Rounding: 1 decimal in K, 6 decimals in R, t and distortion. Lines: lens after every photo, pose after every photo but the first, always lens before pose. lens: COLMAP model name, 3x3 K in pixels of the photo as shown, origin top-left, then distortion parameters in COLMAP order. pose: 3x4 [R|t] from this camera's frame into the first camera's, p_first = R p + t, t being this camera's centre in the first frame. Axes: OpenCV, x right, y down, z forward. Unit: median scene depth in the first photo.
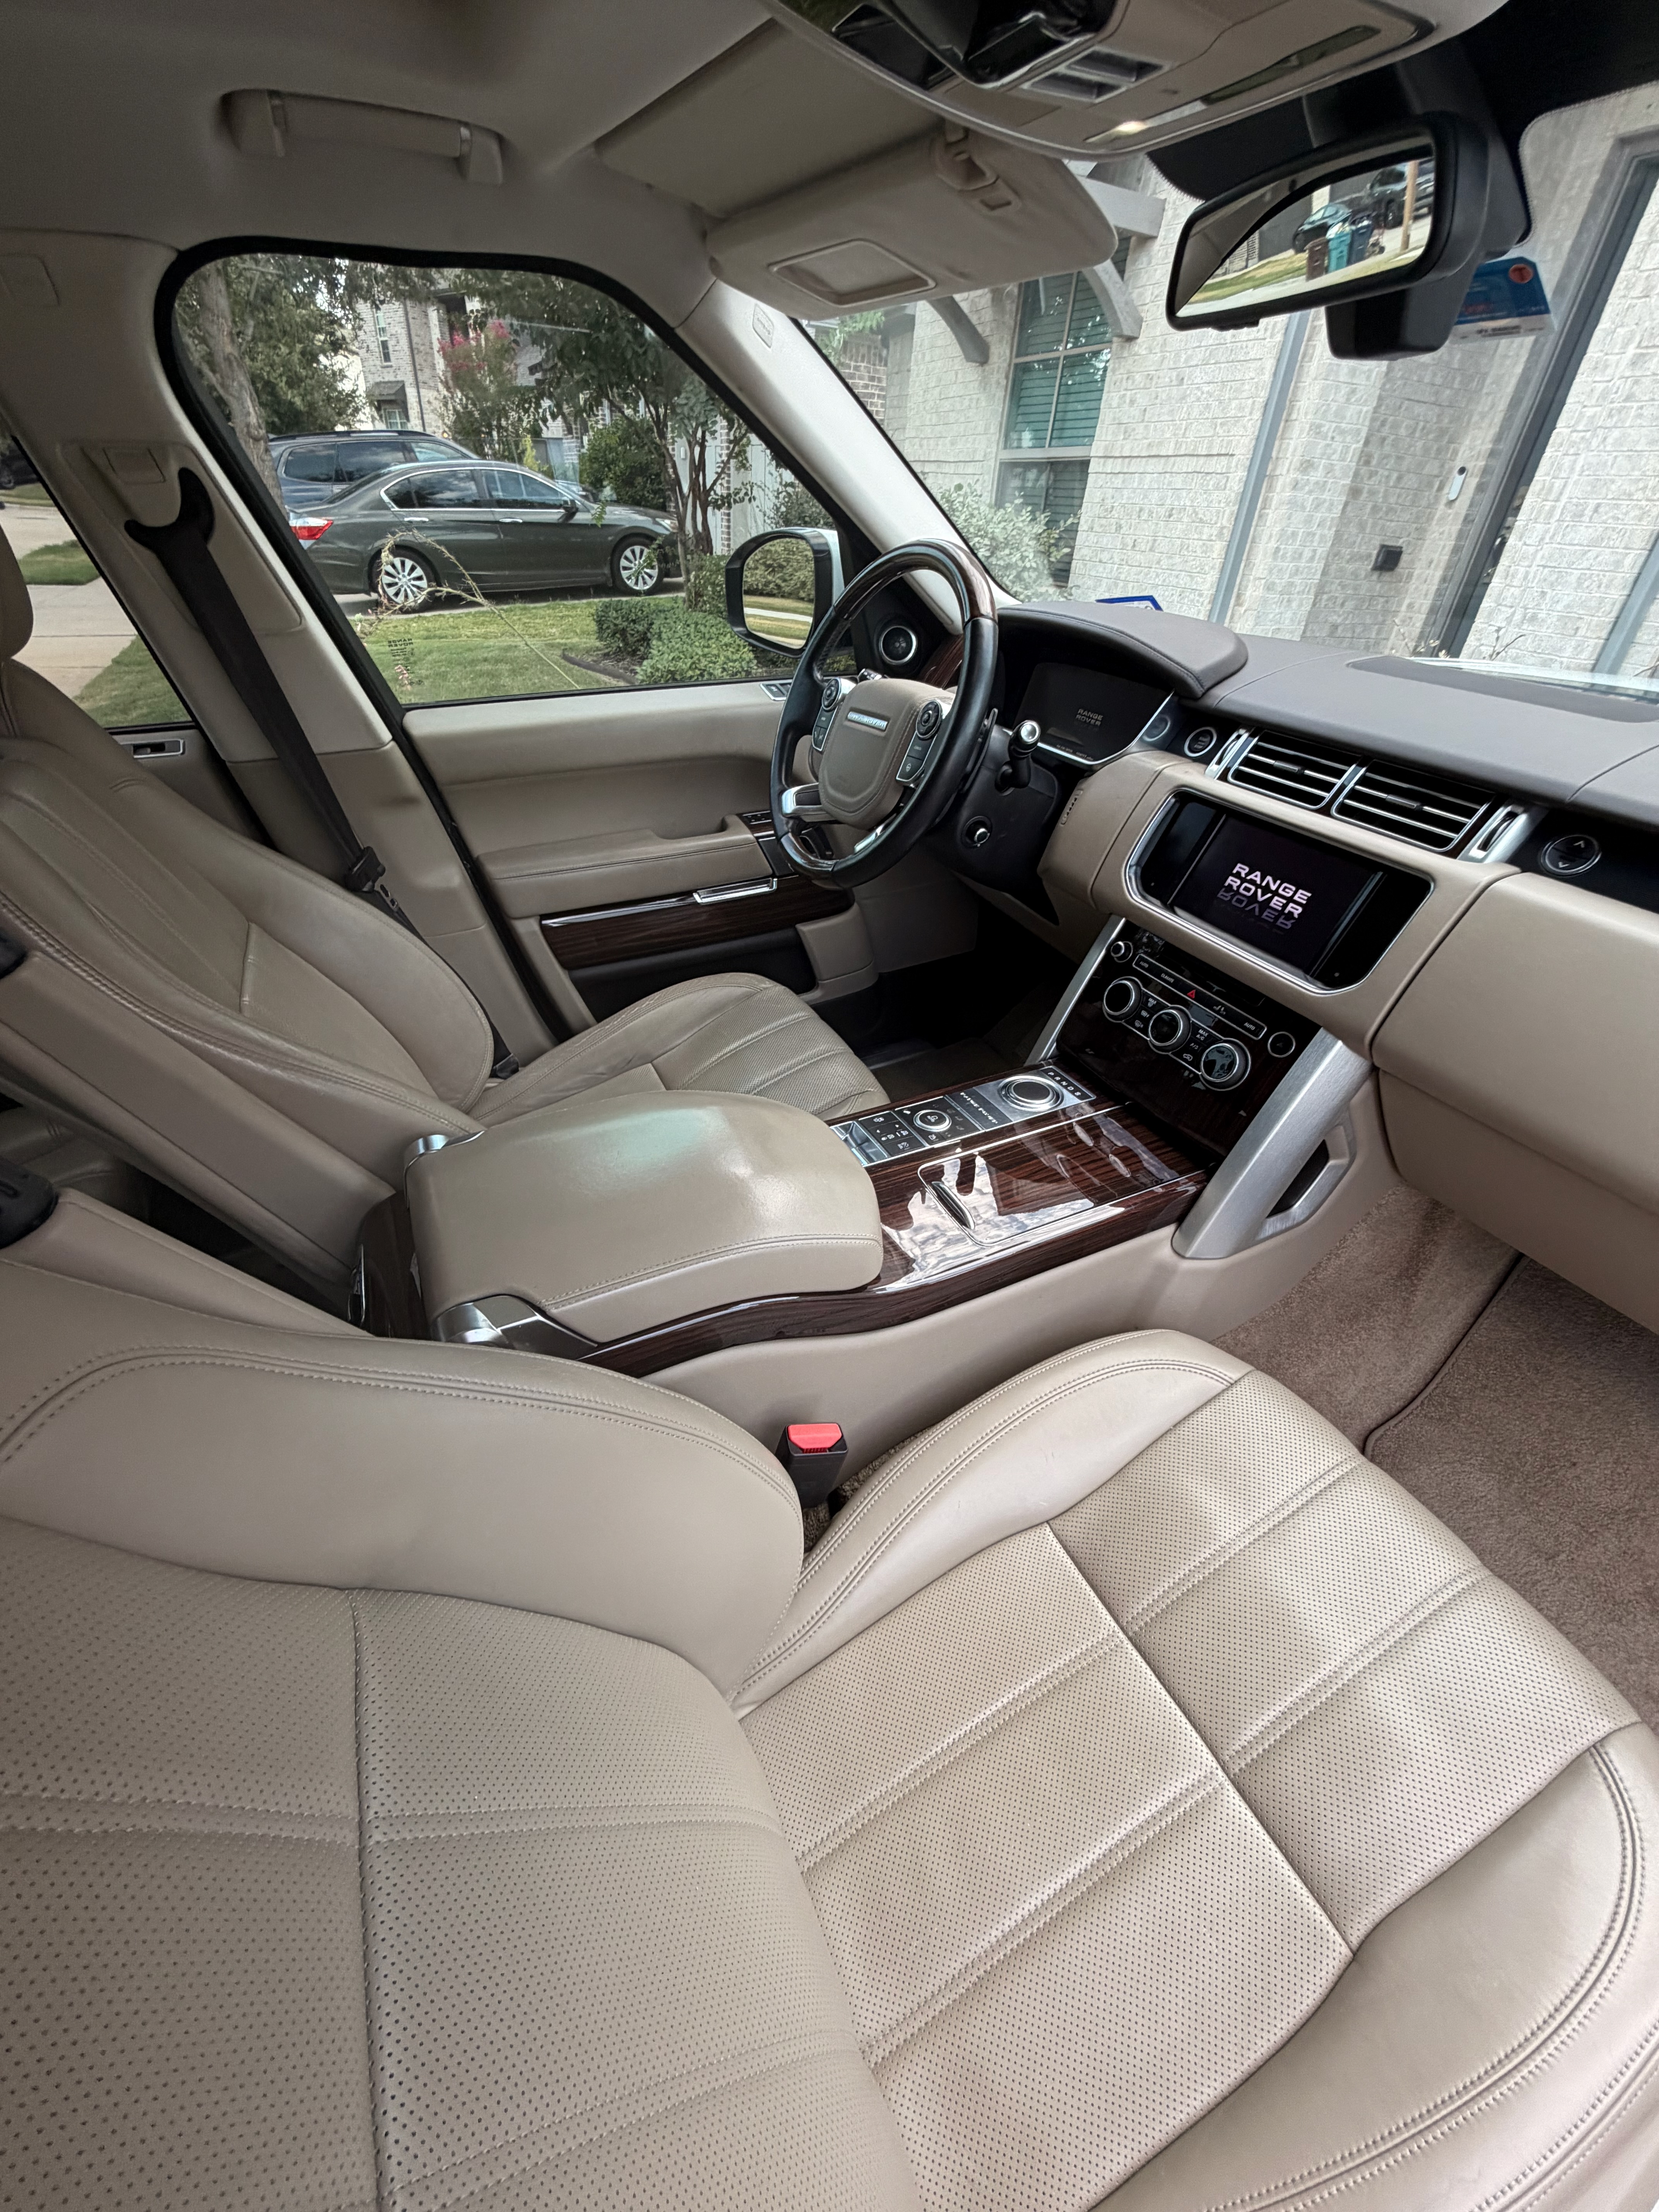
lens RADIAL K [[885.9, 0, 817.4], [0, 885.9, 1096.8], [0, 0, 1]] dist [0.000707, 0.000230]
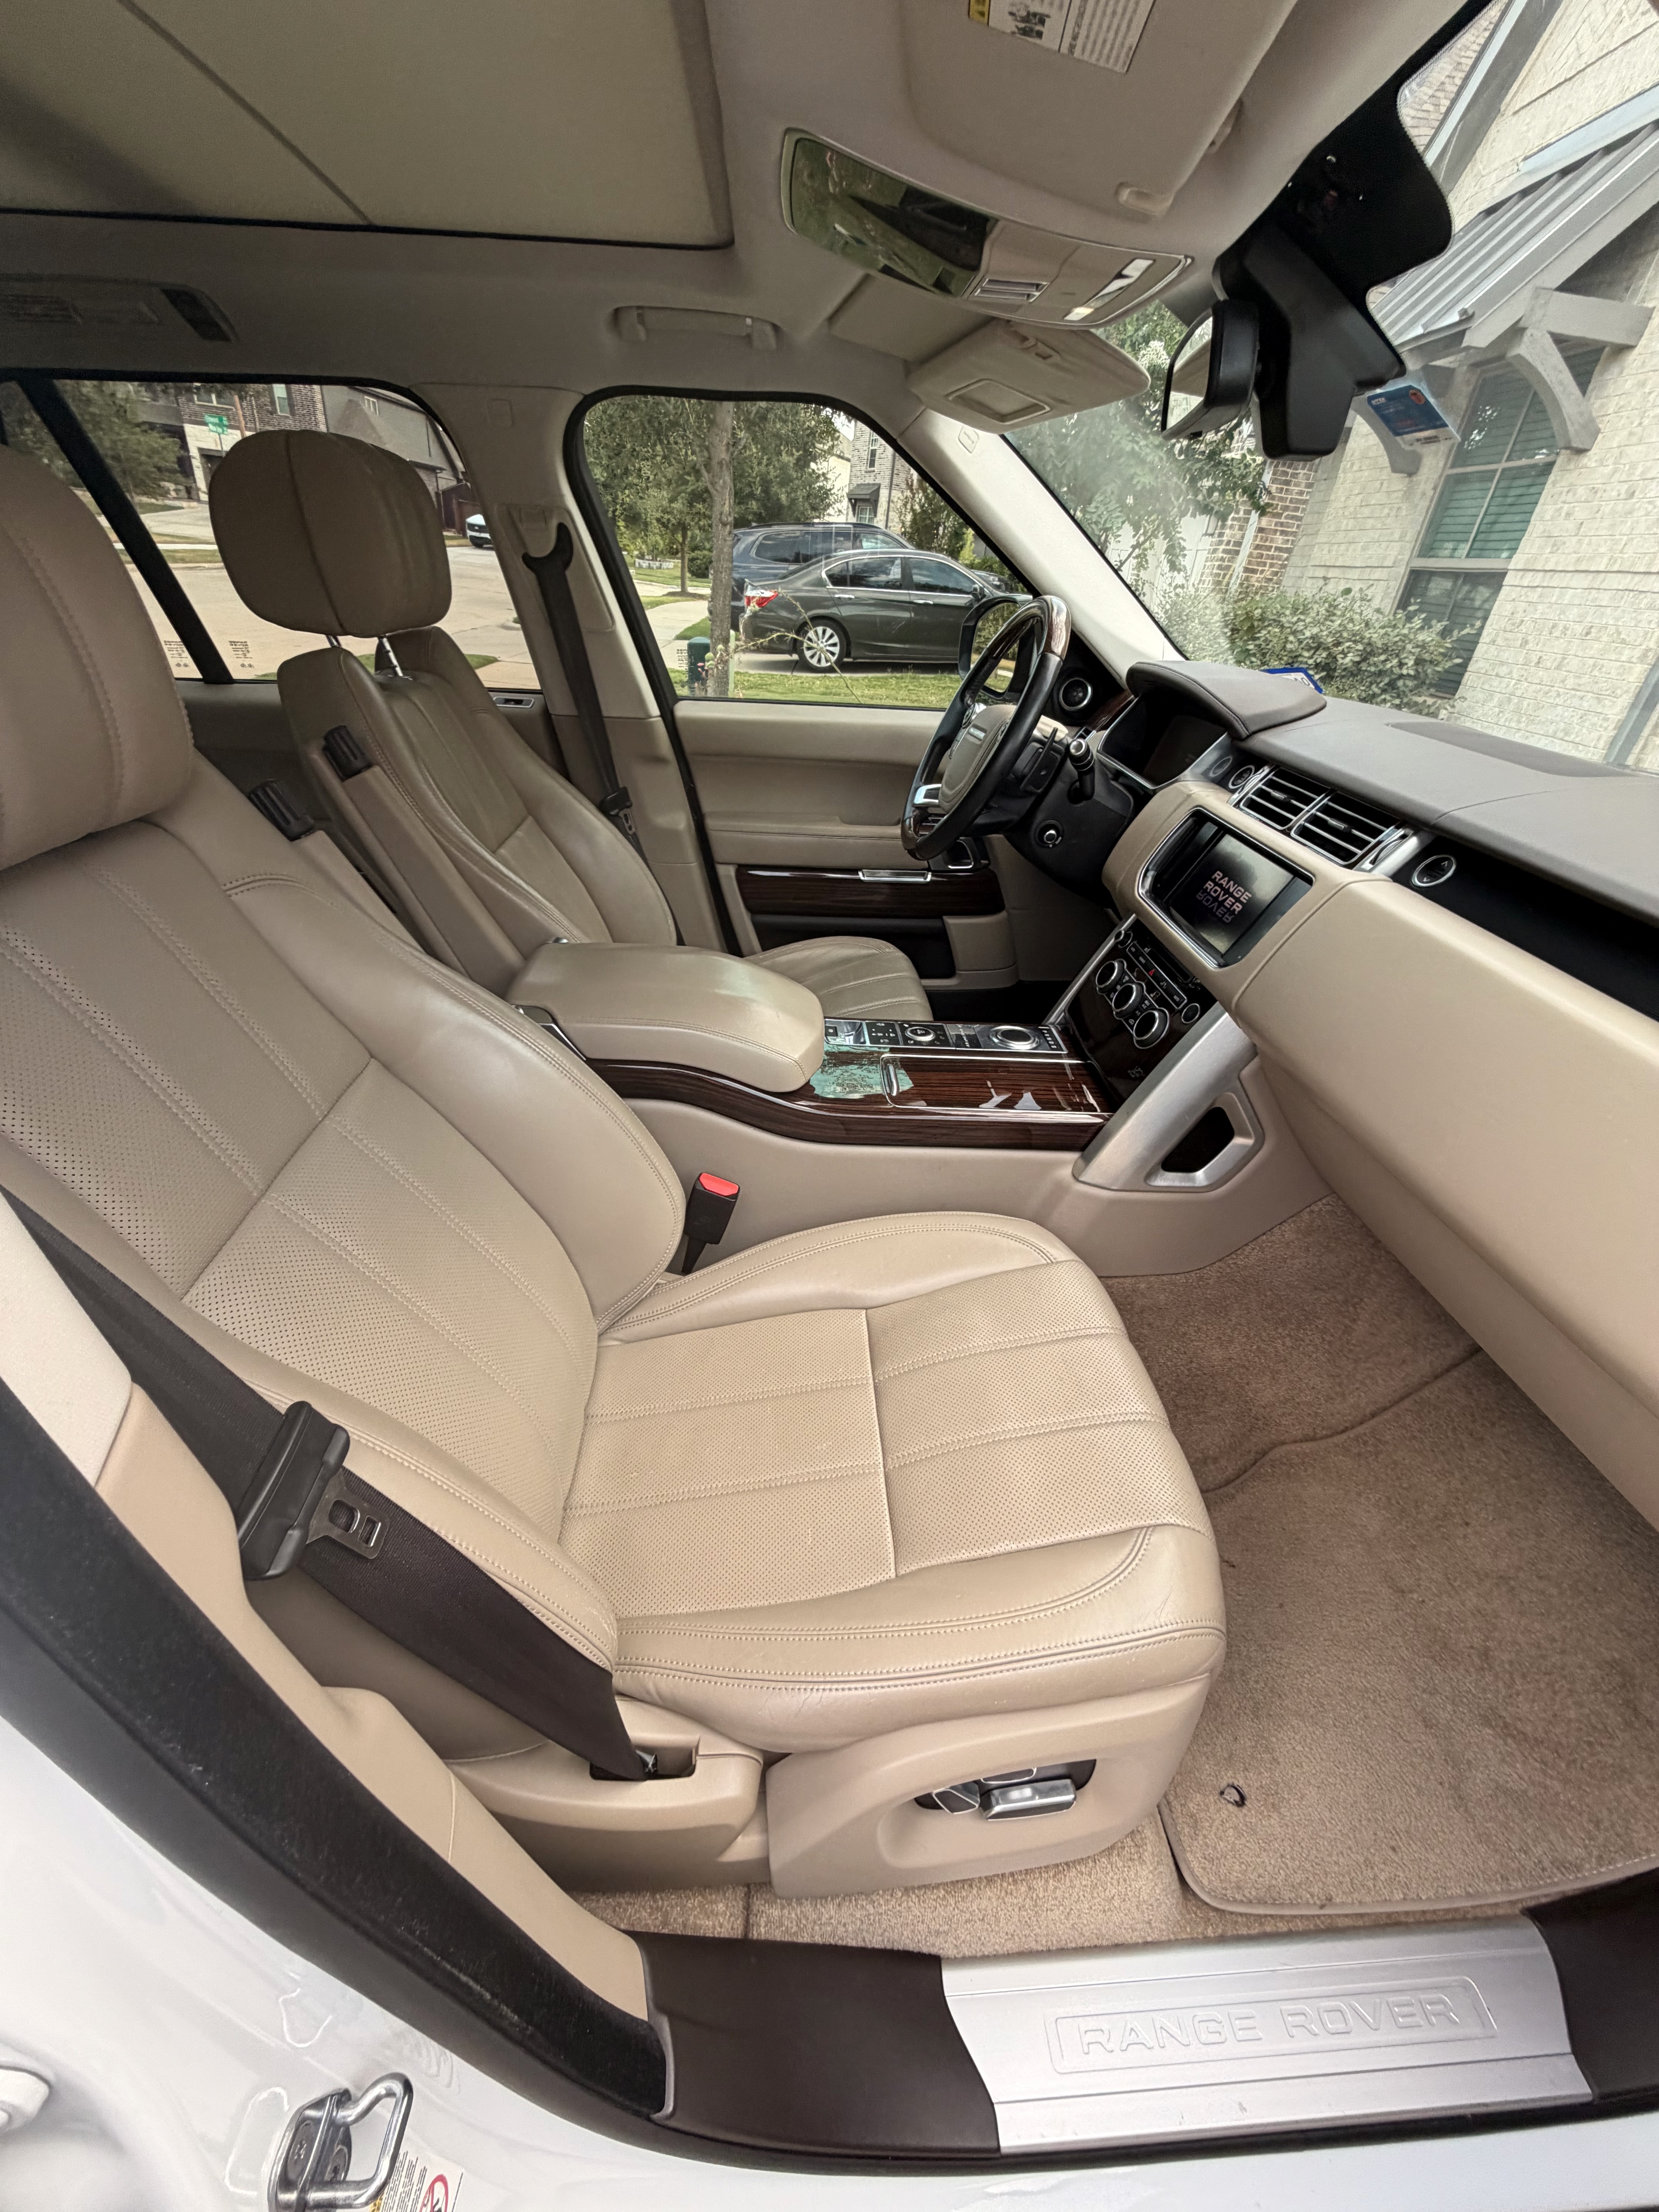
lens RADIAL K [[885.9, 0, 821.8], [0, 885.9, 1094.9], [0, 0, 1]] dist [0.000707, 0.000230]
pose [[0.916661, 0.237736, -0.321271, 0.263238], [-0.261989, 0.964478, -0.033816, 0.116823], [0.301820, 0.115167, 0.946383, -0.133921]]
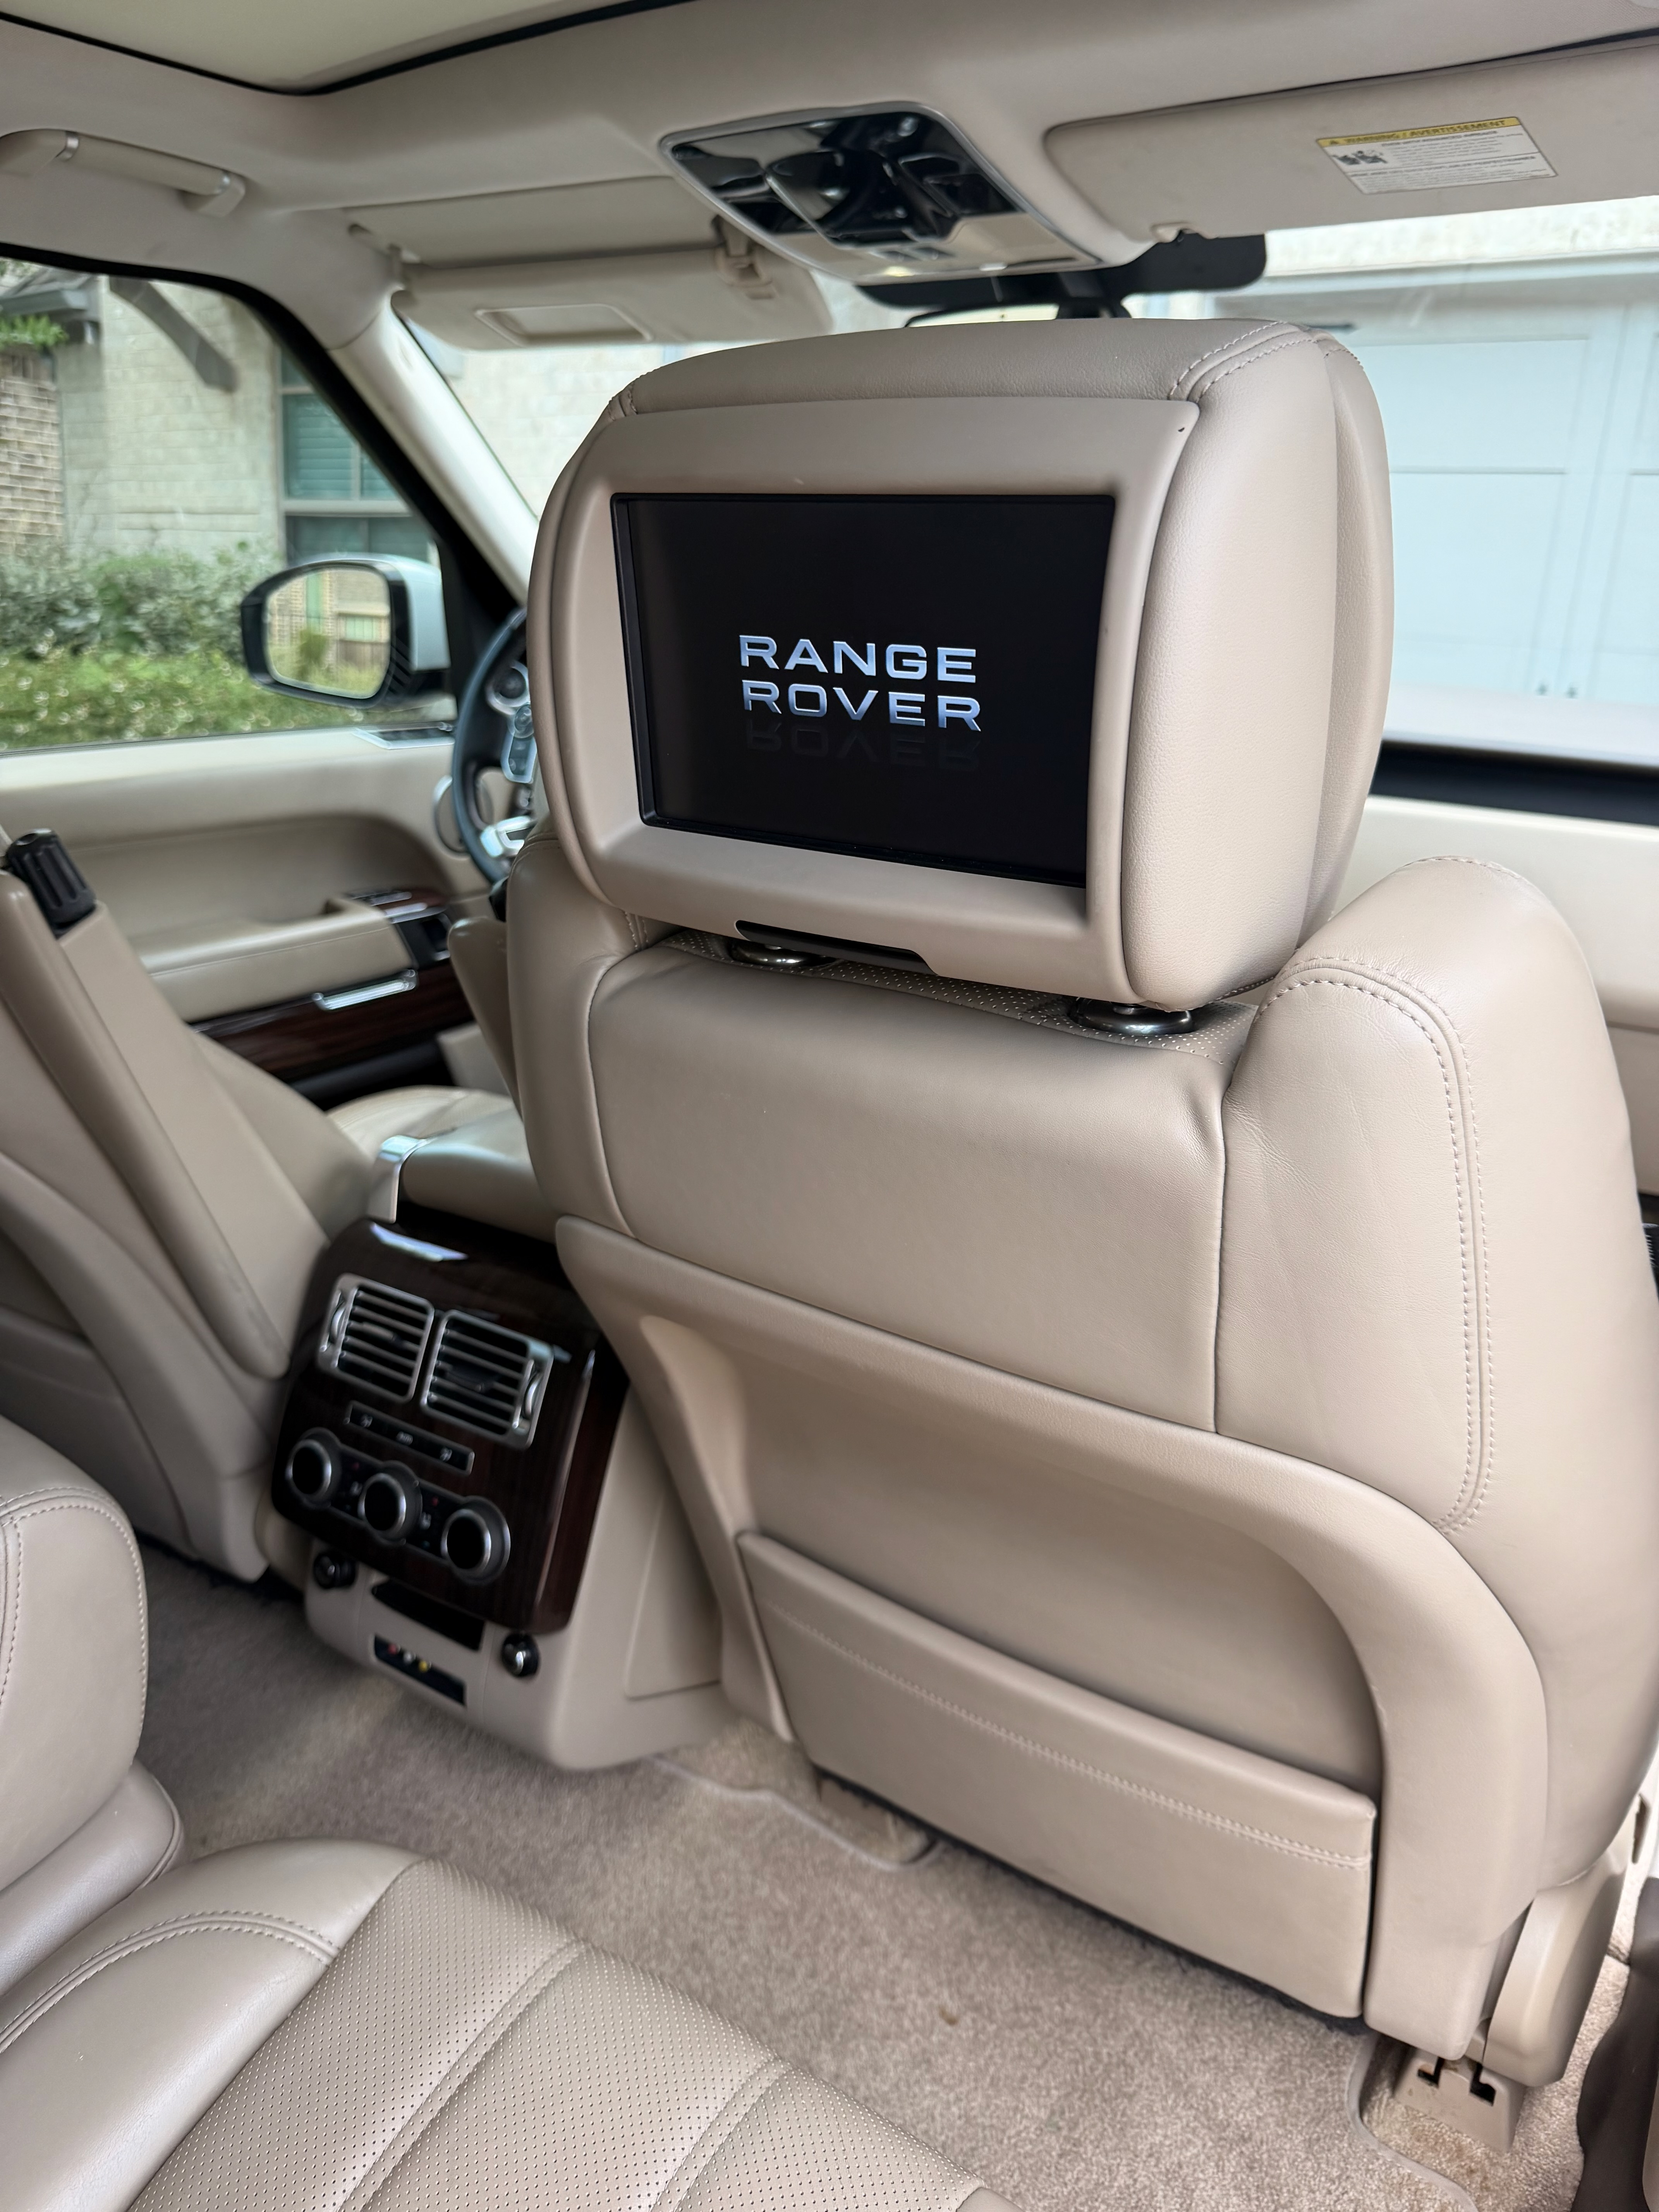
lens RADIAL K [[1600.6, 0, 822.6], [0, 1600.6, 1097.0], [0, 0, 1]] dist [-0.005234, -0.012789]
pose [[0.856358, -0.149985, 0.494120, -0.427945], [0.280702, 0.938373, -0.201651, 0.215192], [-0.433425, 0.311386, 0.845684, -0.240088]]
